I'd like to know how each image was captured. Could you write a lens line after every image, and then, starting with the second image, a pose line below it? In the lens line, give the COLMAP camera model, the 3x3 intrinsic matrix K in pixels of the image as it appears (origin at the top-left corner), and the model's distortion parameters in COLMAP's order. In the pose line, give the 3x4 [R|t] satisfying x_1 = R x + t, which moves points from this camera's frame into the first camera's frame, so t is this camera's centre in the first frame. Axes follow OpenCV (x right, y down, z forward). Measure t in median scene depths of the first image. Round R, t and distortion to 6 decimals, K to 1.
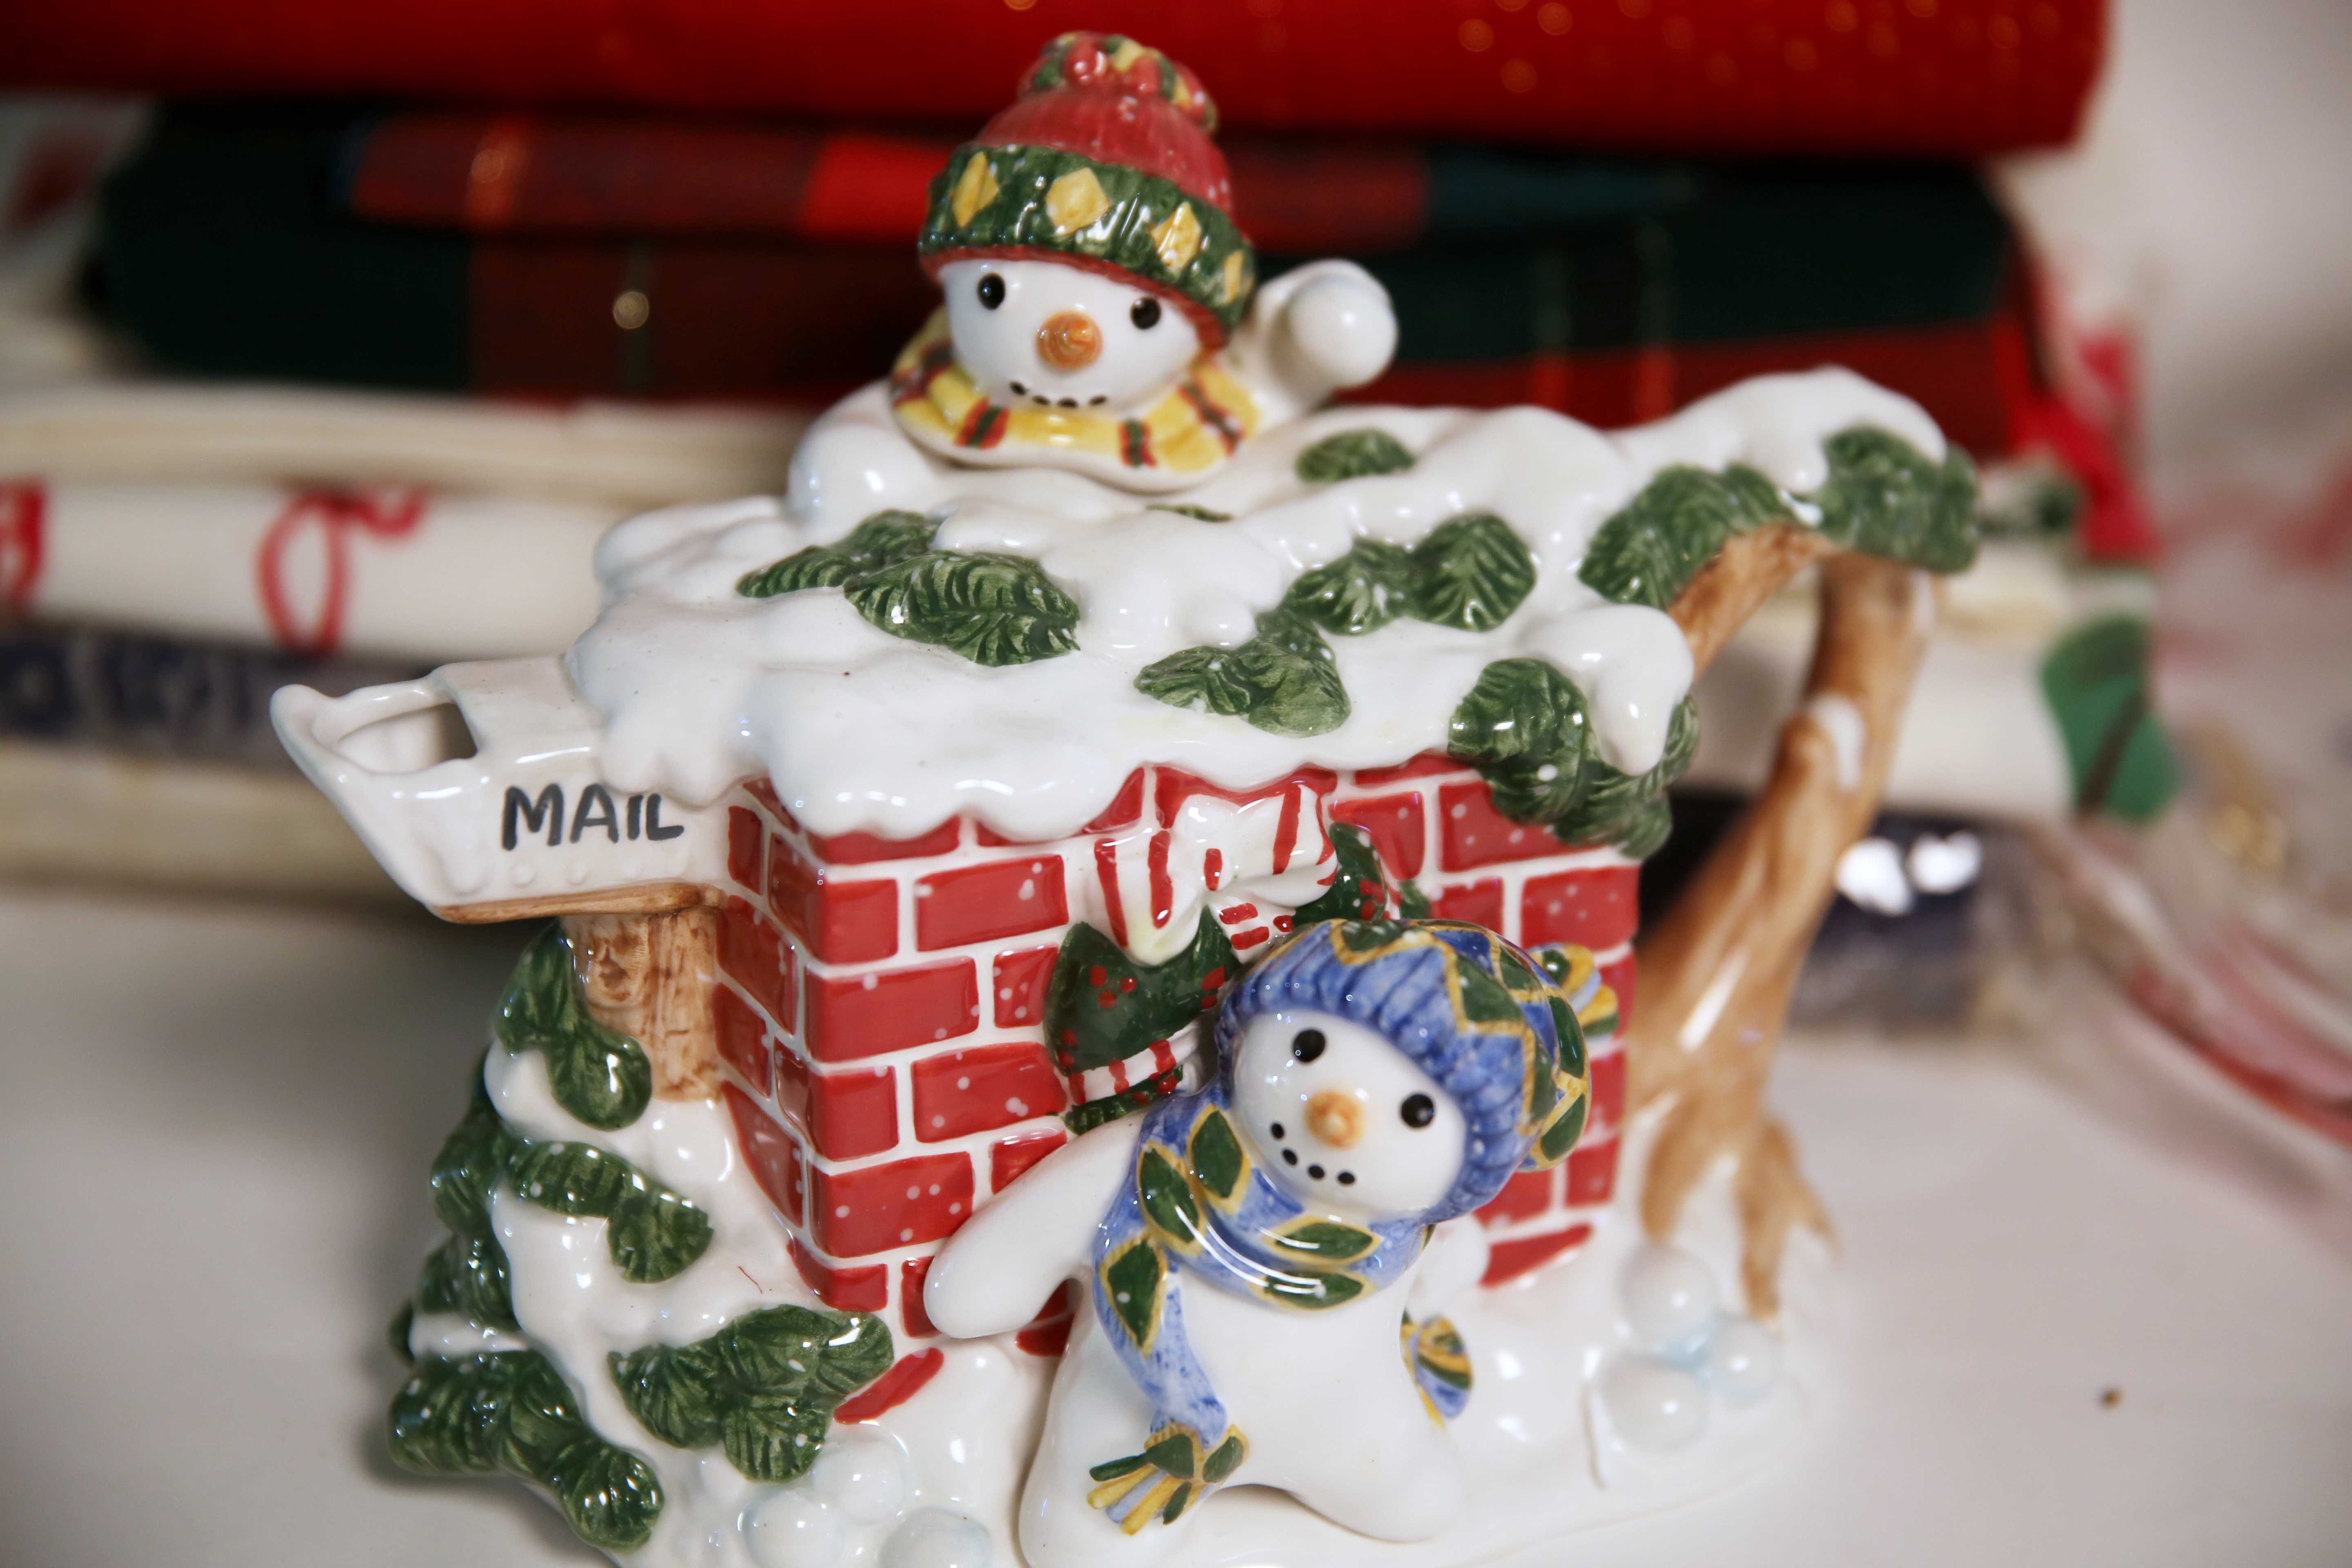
lens RADIAL K [[4245.2, 0, 1176.0], [0, 4245.2, 784.0], [0, 0, 1]] dist [0.074050, 0.153593]
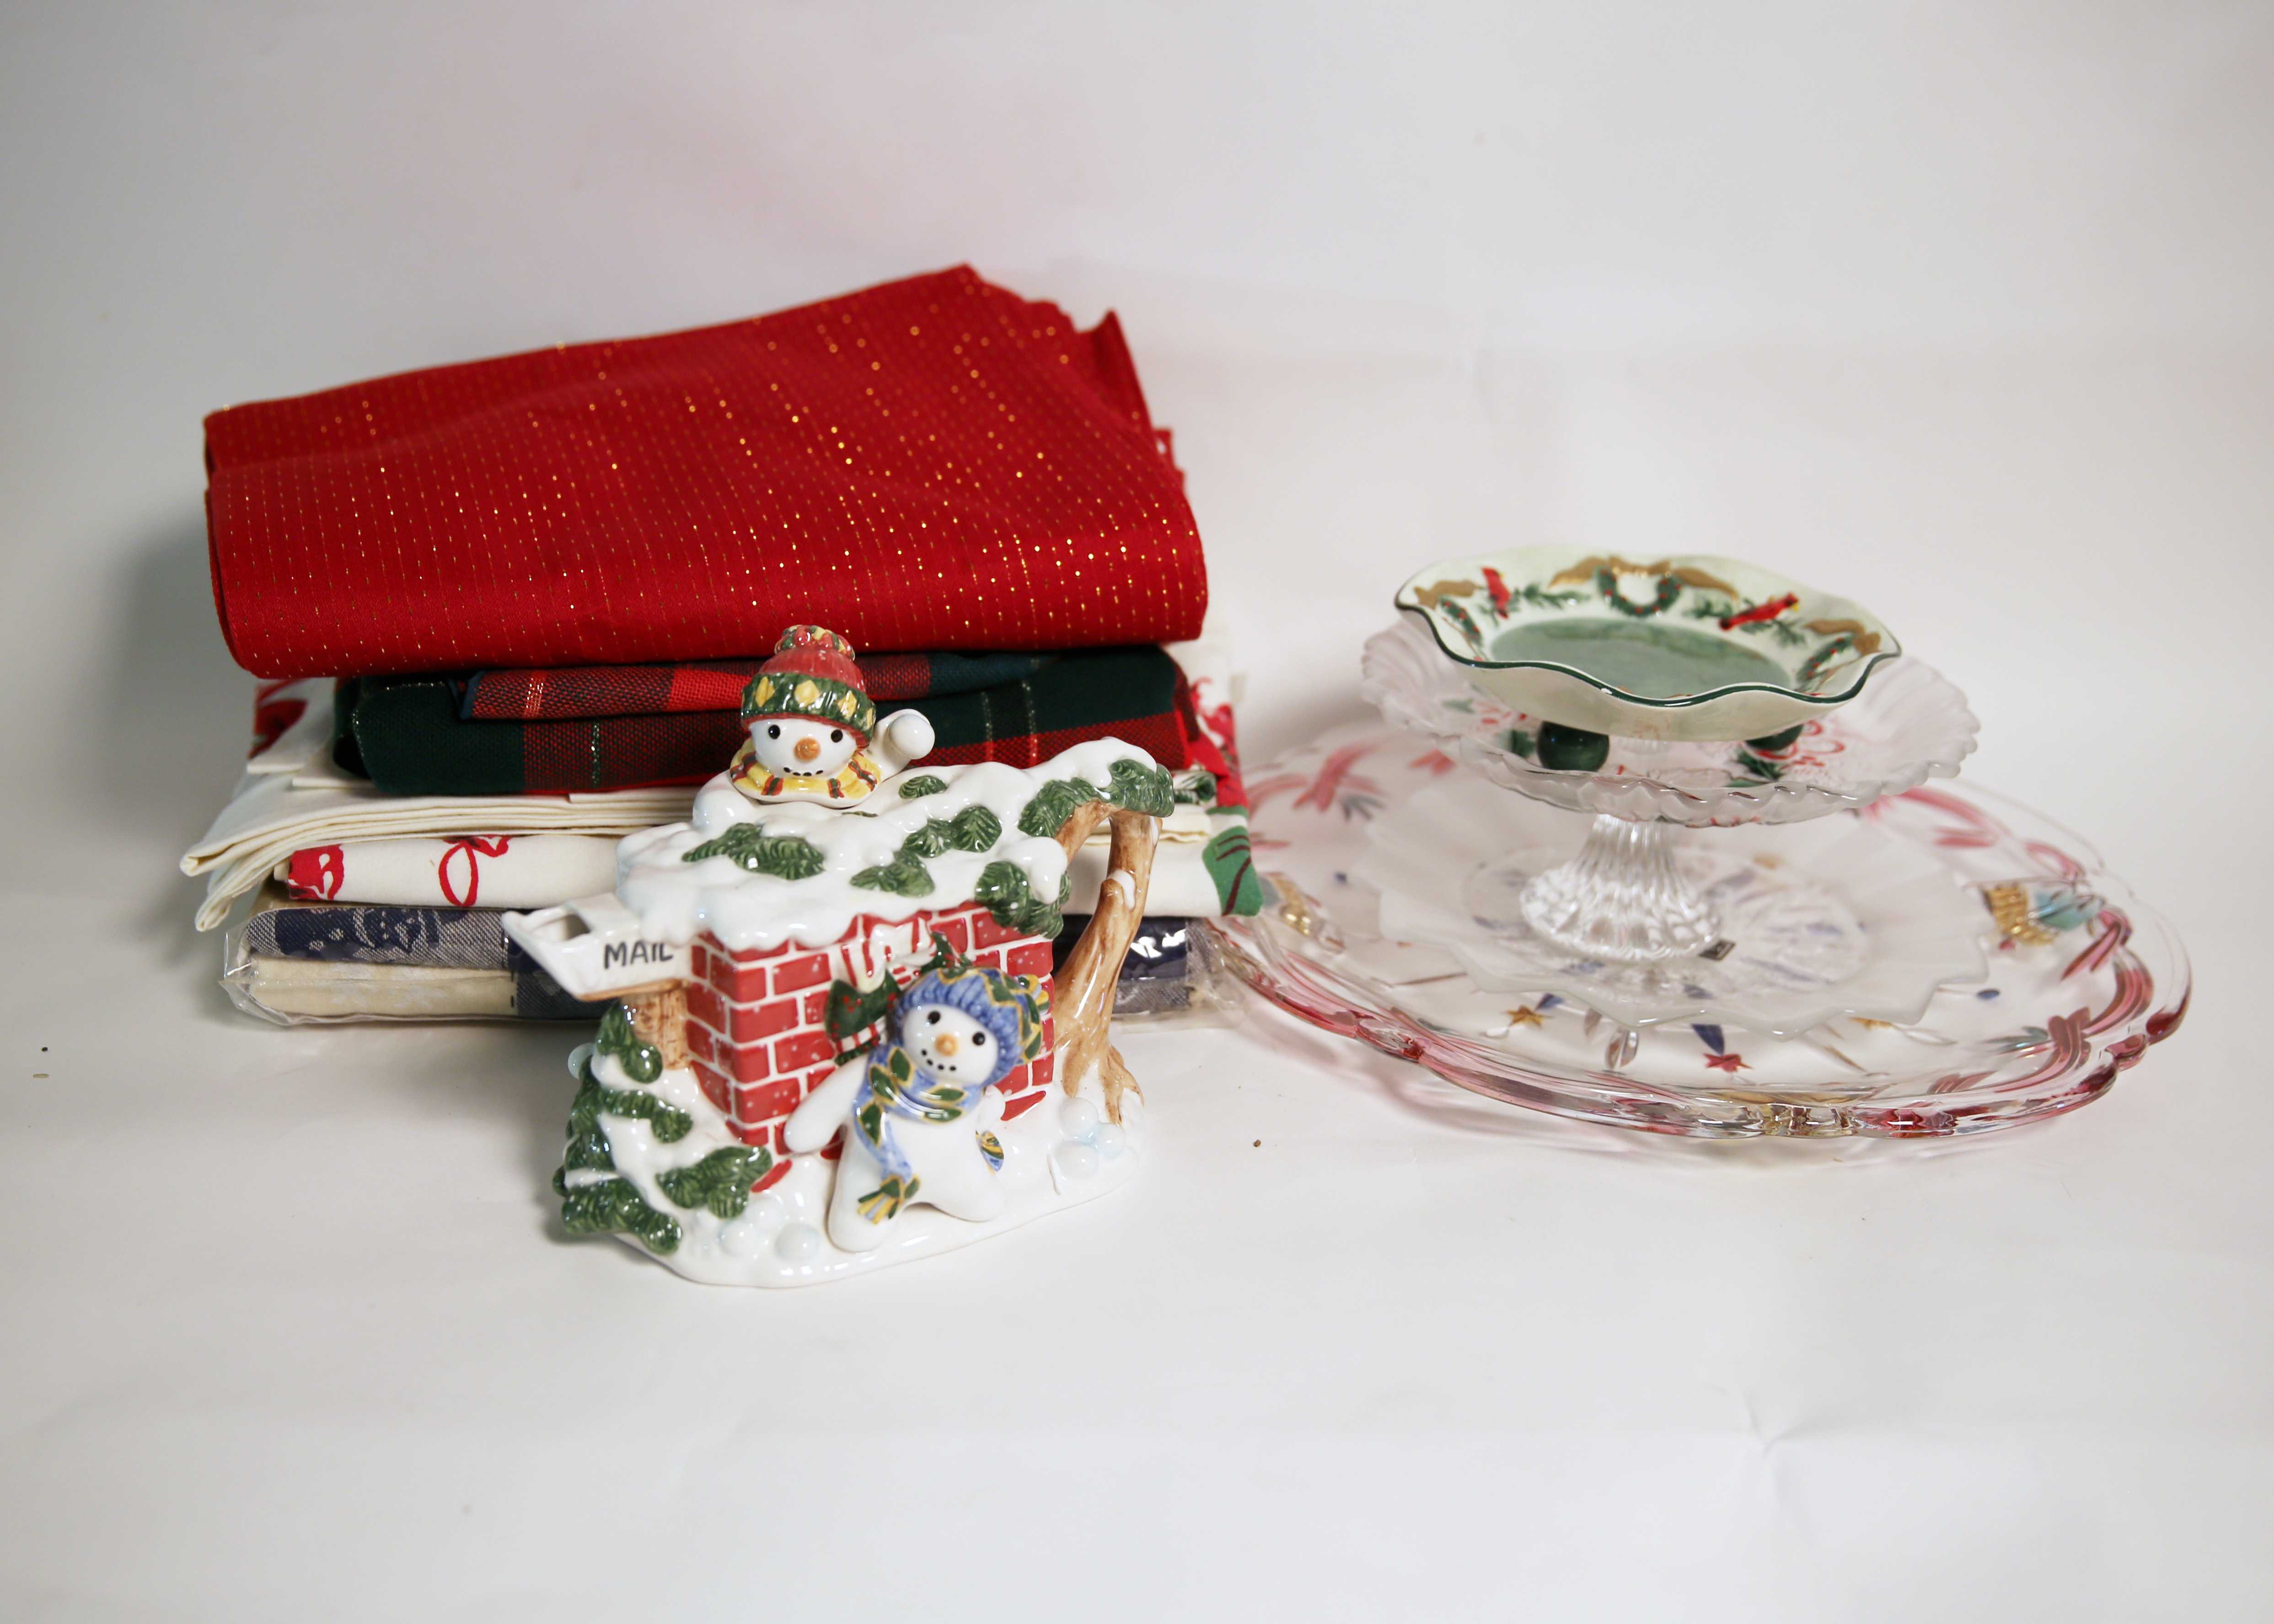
lens RADIAL K [[3410.7, 0, 1137.0], [0, 3410.7, 812.0], [0, 0, 1]] dist [-0.000088, -0.005662]
pose [[0.982060, -0.078623, 0.171394, -0.180901], [0.090766, 0.993801, -0.064193, 0.077822], [-0.165284, 0.078598, 0.983109, -0.989343]]
